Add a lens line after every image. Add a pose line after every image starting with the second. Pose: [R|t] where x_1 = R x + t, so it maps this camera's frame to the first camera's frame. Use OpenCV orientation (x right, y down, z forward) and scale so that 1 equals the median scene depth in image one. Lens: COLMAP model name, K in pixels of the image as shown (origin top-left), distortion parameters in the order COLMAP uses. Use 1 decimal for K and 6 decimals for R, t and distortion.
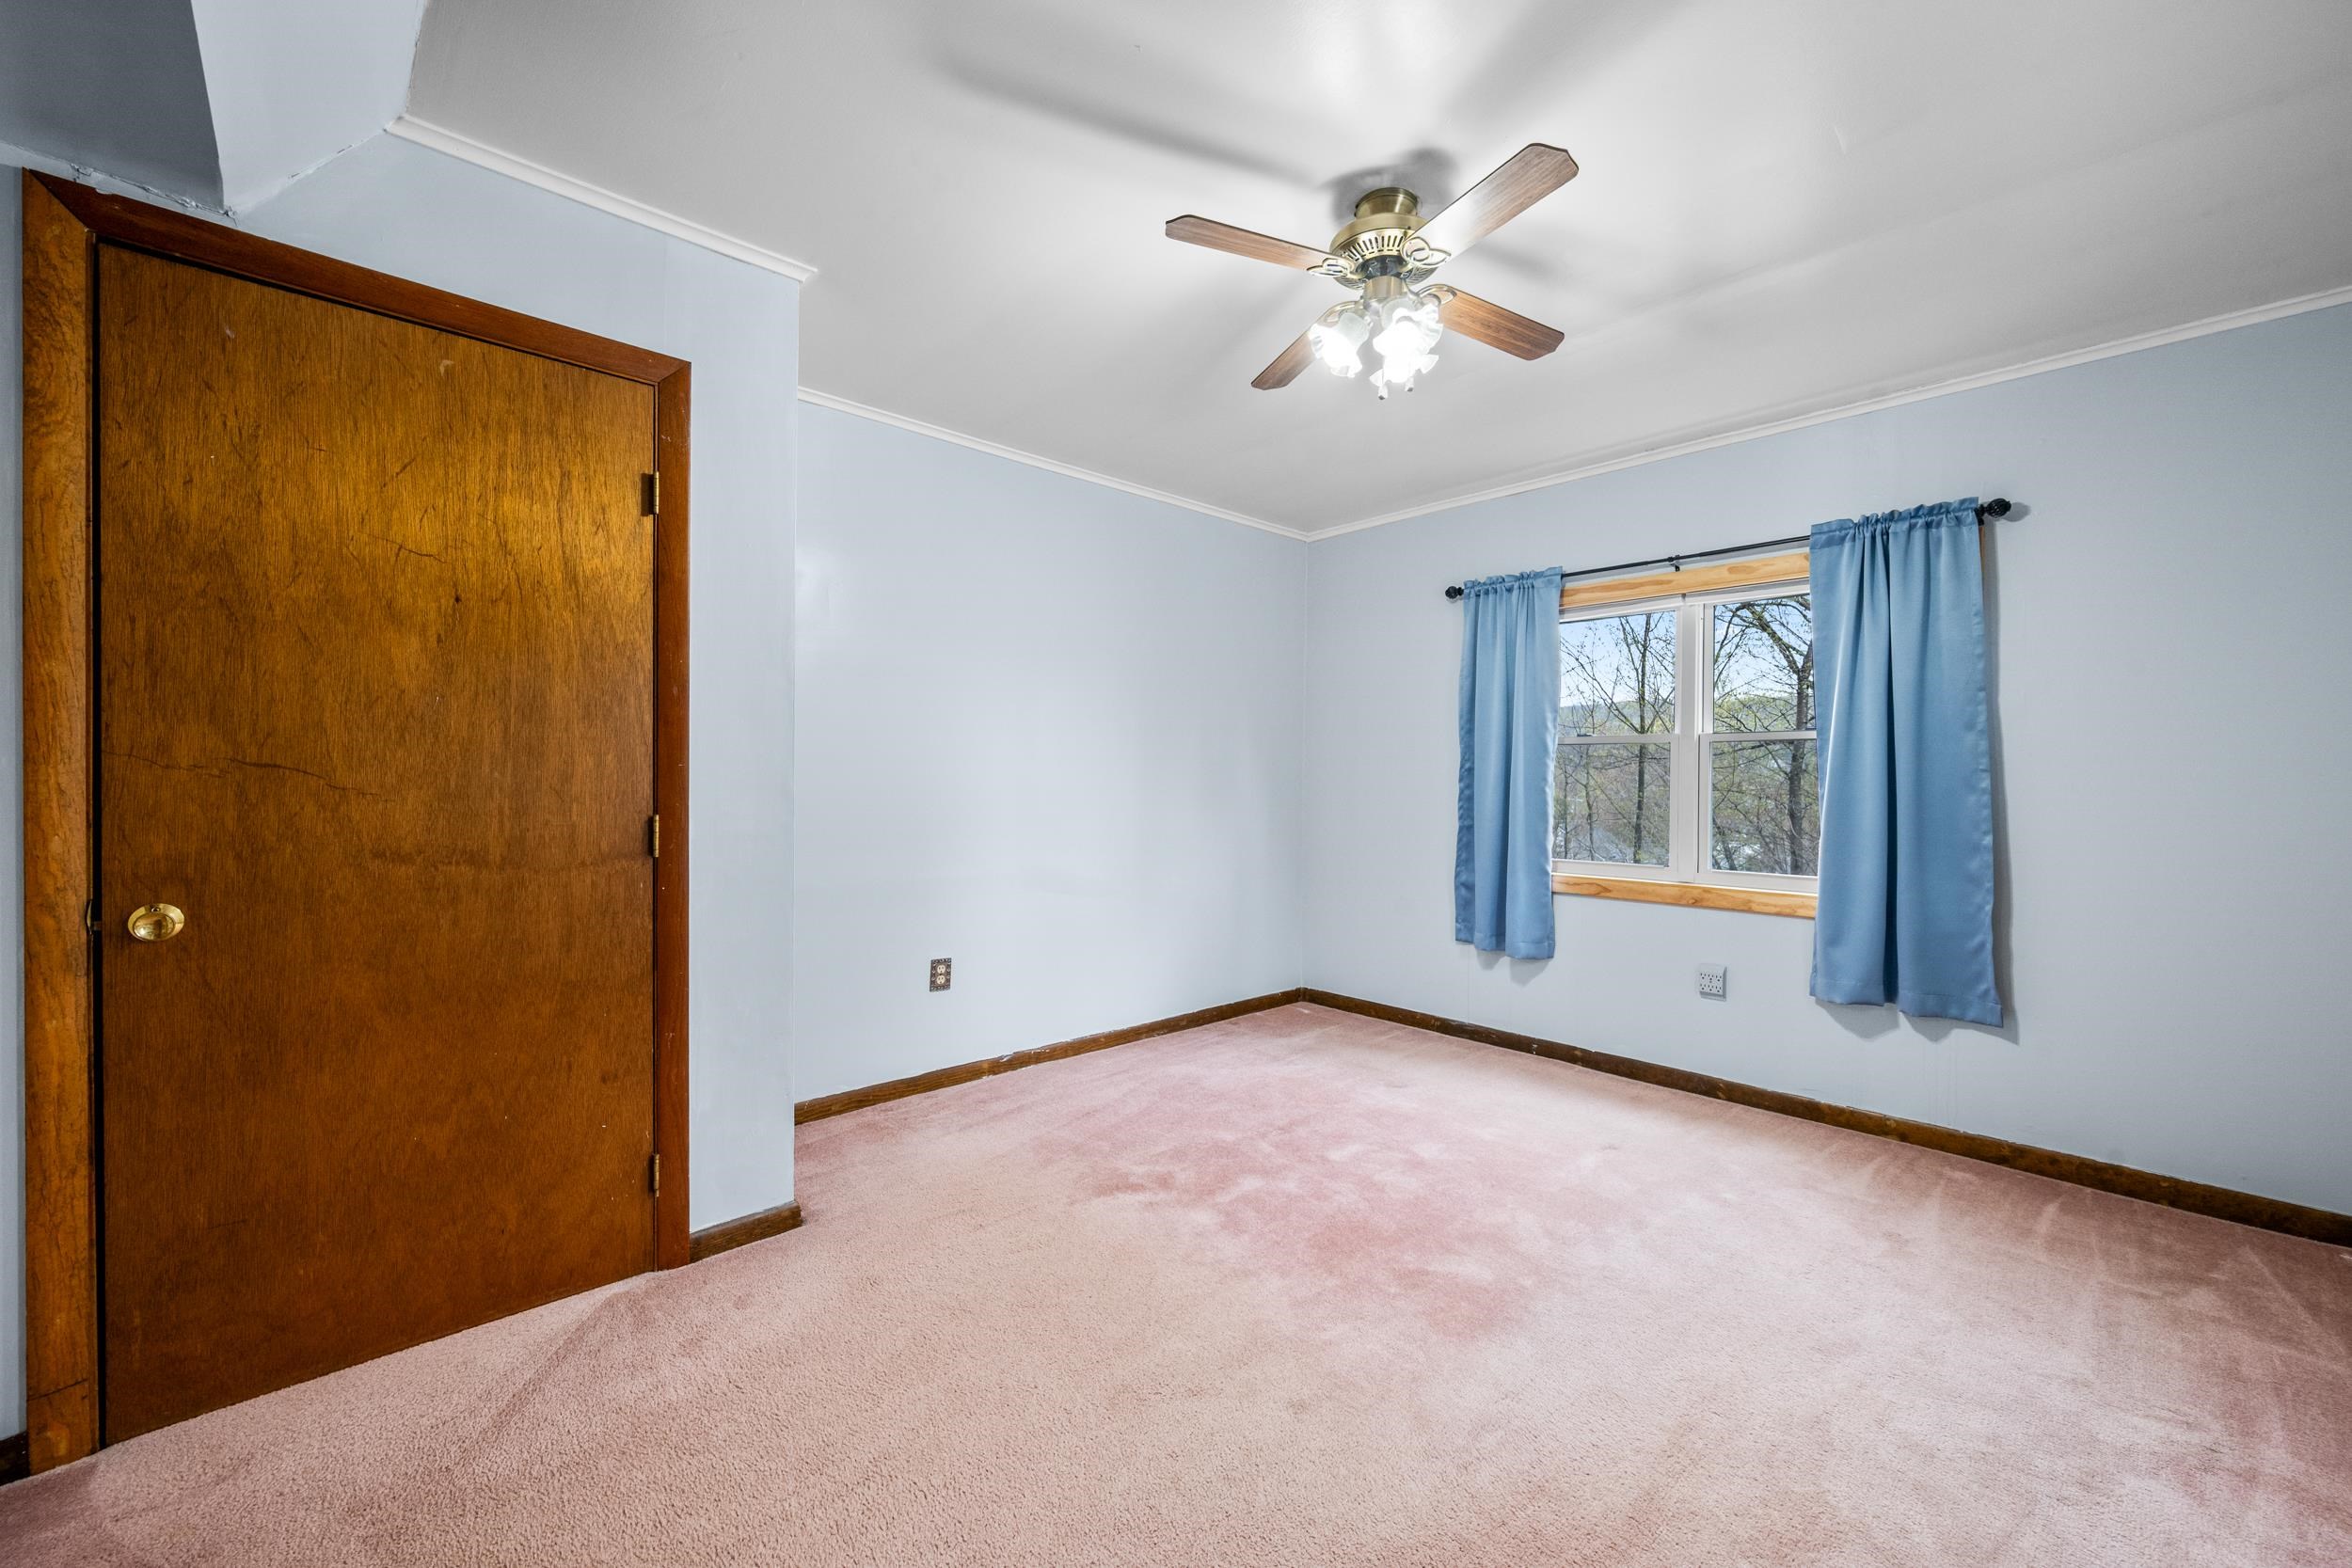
lens RADIAL K [[924.4, 0, 1178.6], [0, 924.4, 783.8], [0, 0, 1]] dist [-0.001236, 0.000290]
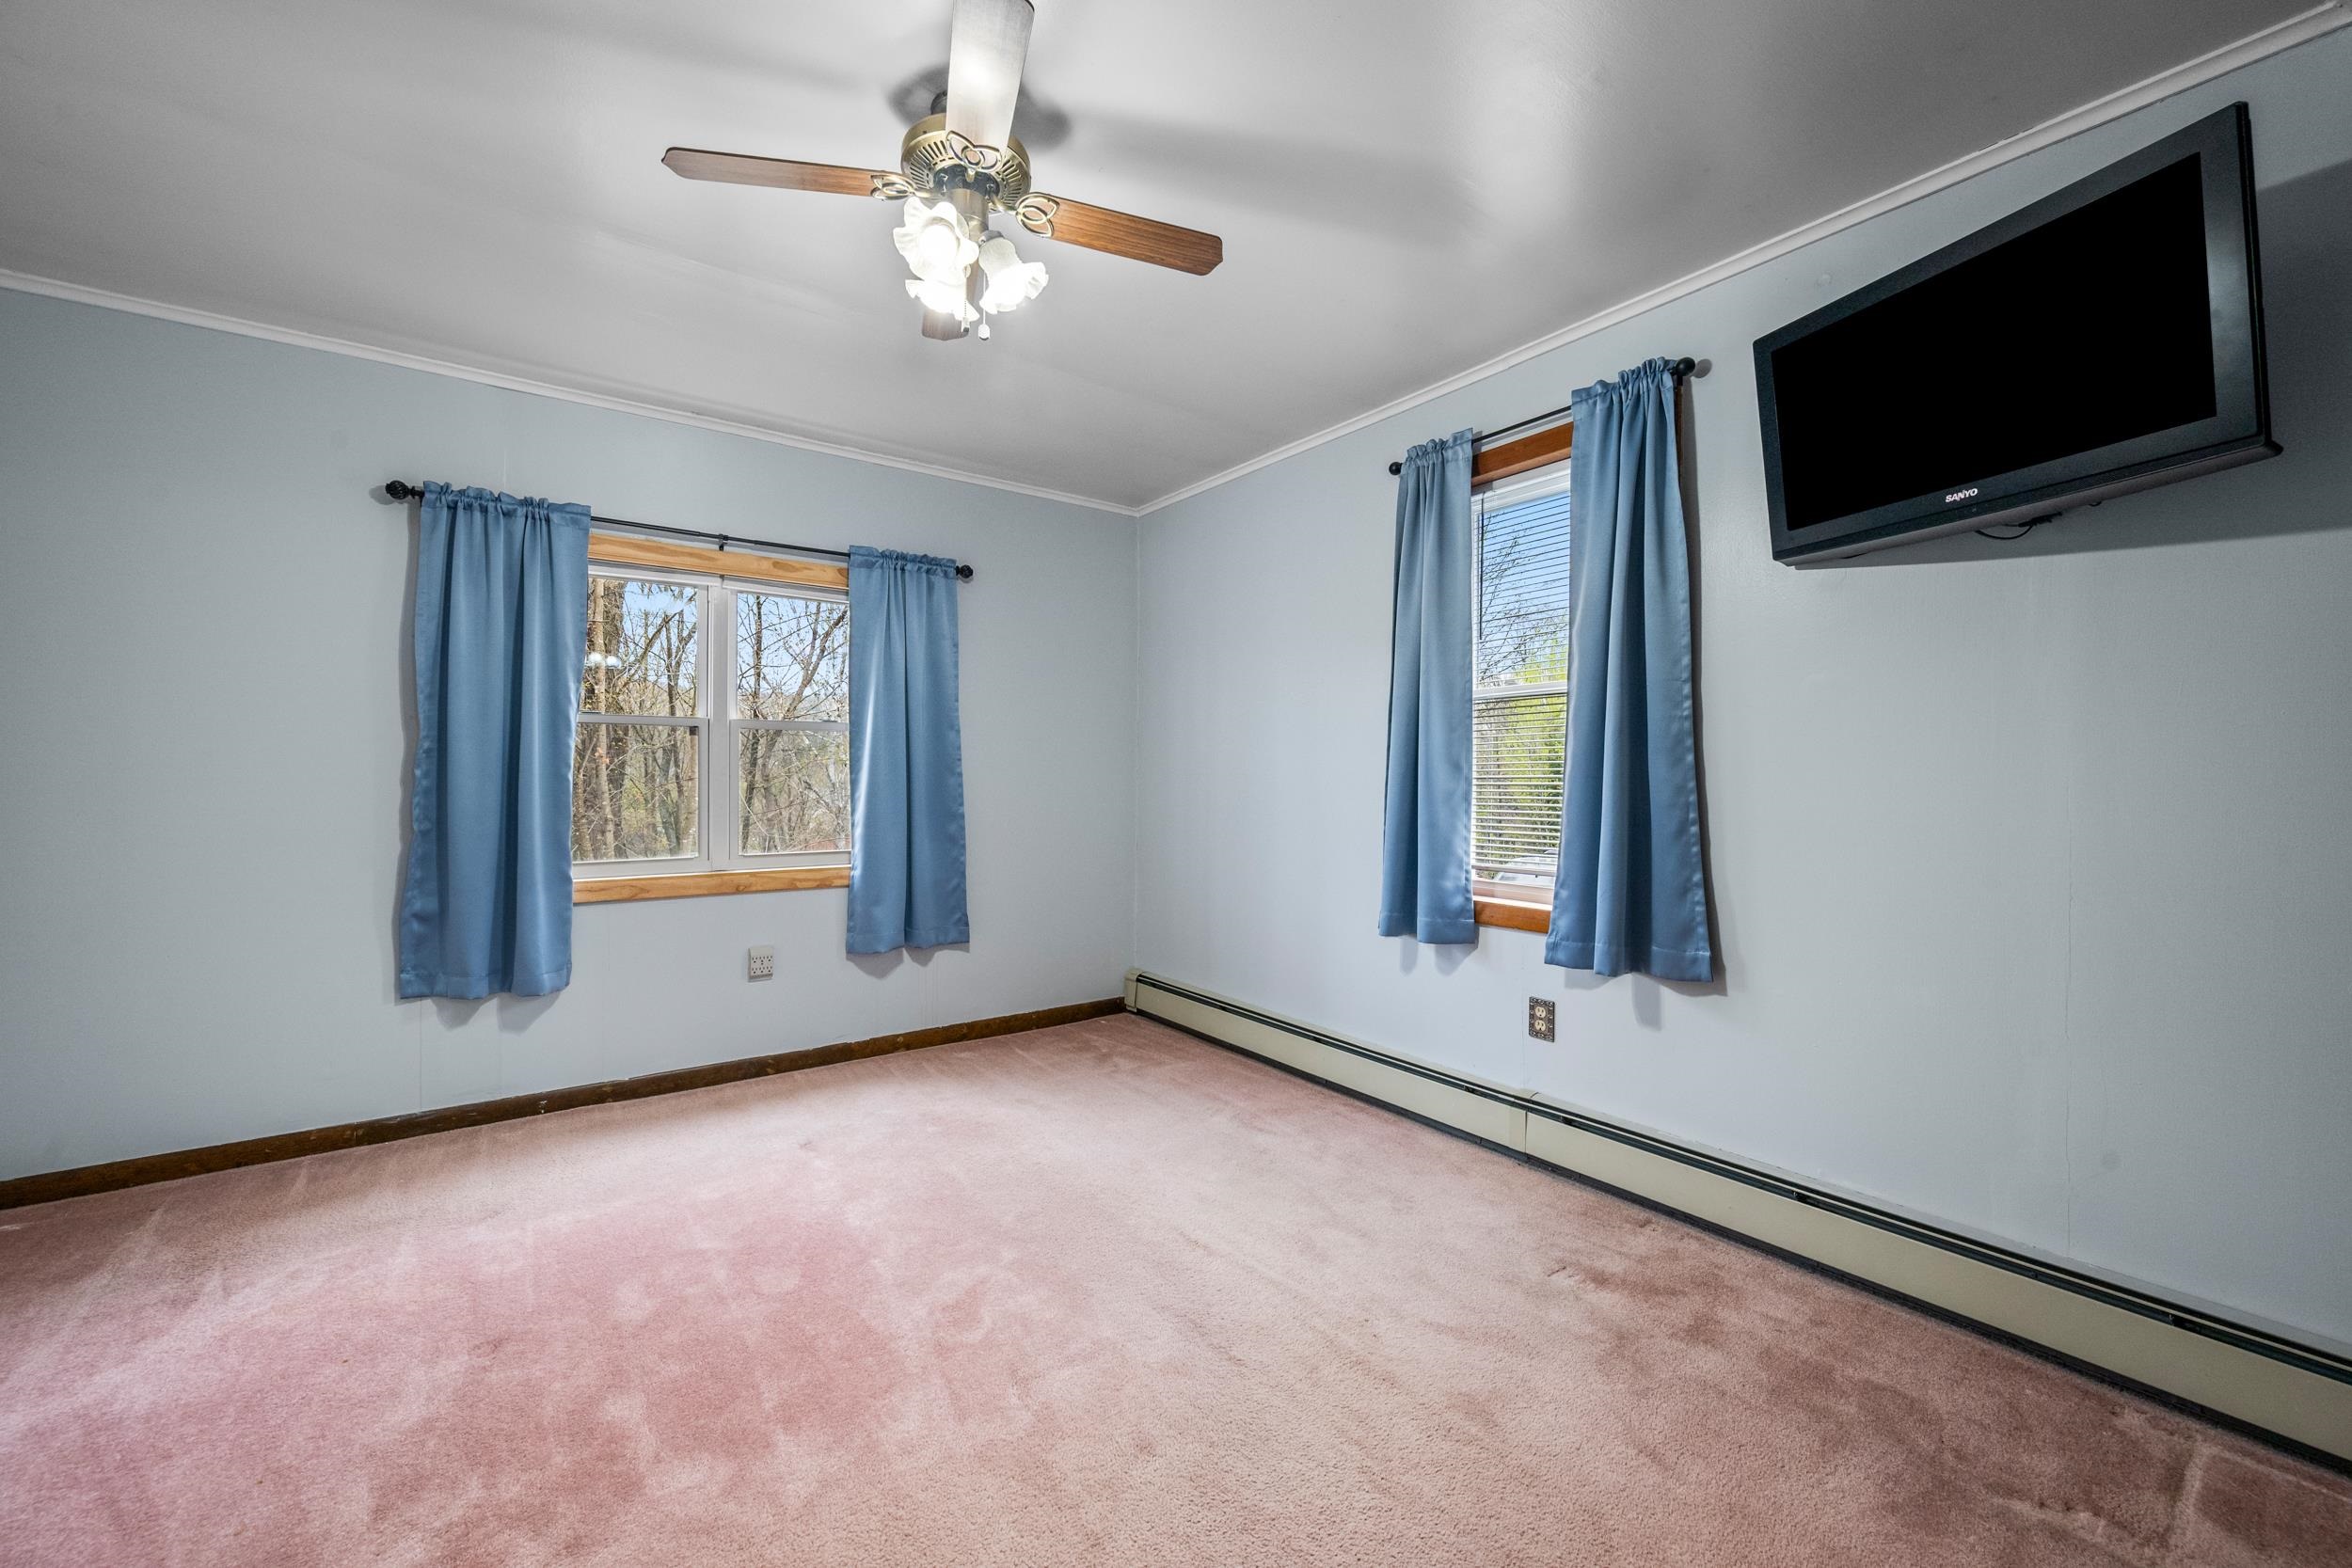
lens RADIAL K [[924.4, 0, 1184.8], [0, 924.4, 772.9], [0, 0, 1]] dist [-0.001236, 0.000290]
pose [[0.114460, -0.009013, 0.993387, -0.378227], [0.001113, 0.999959, 0.008944, -0.004992], [-0.993427, 0.000082, 0.114465, 0.413873]]
